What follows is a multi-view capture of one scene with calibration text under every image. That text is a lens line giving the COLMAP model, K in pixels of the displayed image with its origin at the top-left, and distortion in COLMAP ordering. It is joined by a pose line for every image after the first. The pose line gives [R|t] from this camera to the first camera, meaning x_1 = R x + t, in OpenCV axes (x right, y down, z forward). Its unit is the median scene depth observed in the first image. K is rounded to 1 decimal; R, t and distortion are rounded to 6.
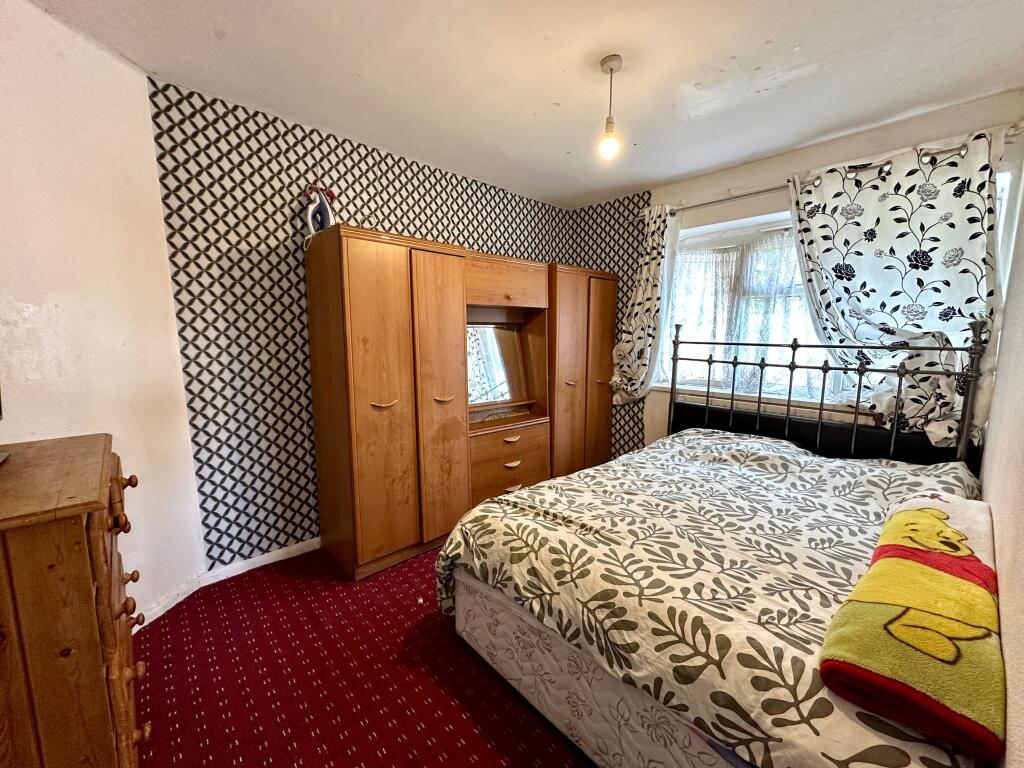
lens RADIAL K [[412.3, 0, 513.0], [0, 412.3, 385.0], [0, 0, 1]] dist [-0.000495, 0.000496]
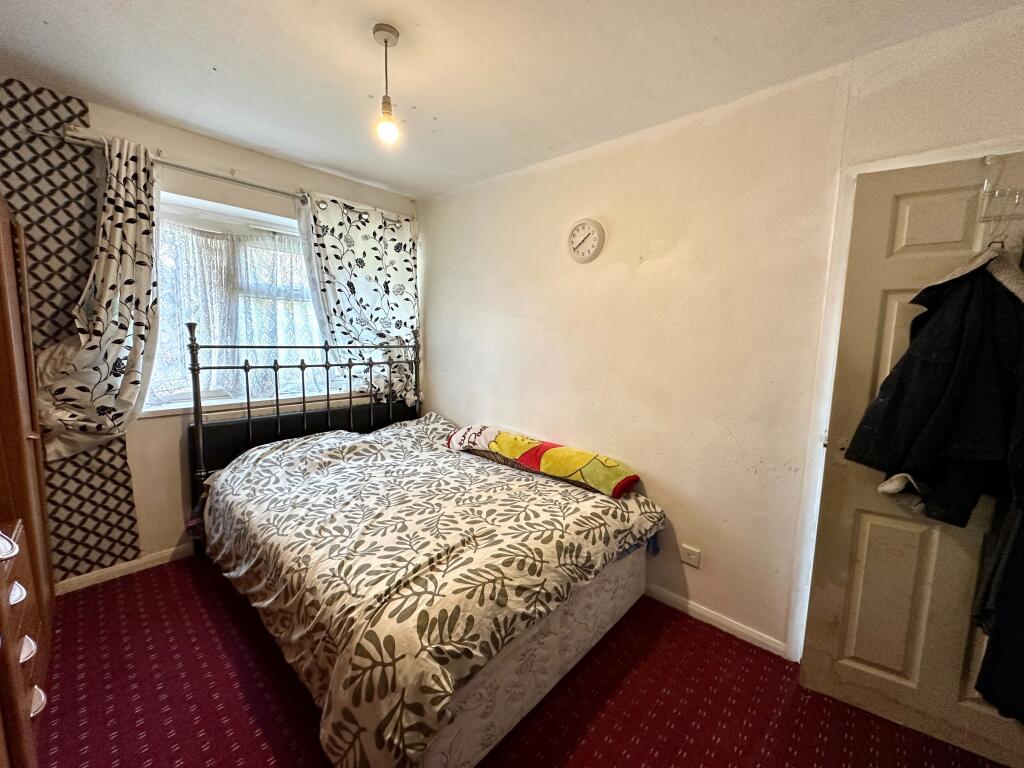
lens RADIAL K [[412.3, 0, 512.6], [0, 412.3, 383.9], [0, 0, 1]] dist [-0.000495, 0.000496]
pose [[-0.089926, -0.124869, 0.988090, -0.598351], [0.099140, 0.986059, 0.133635, -0.117292], [-0.991002, 0.109977, -0.076293, 0.719100]]
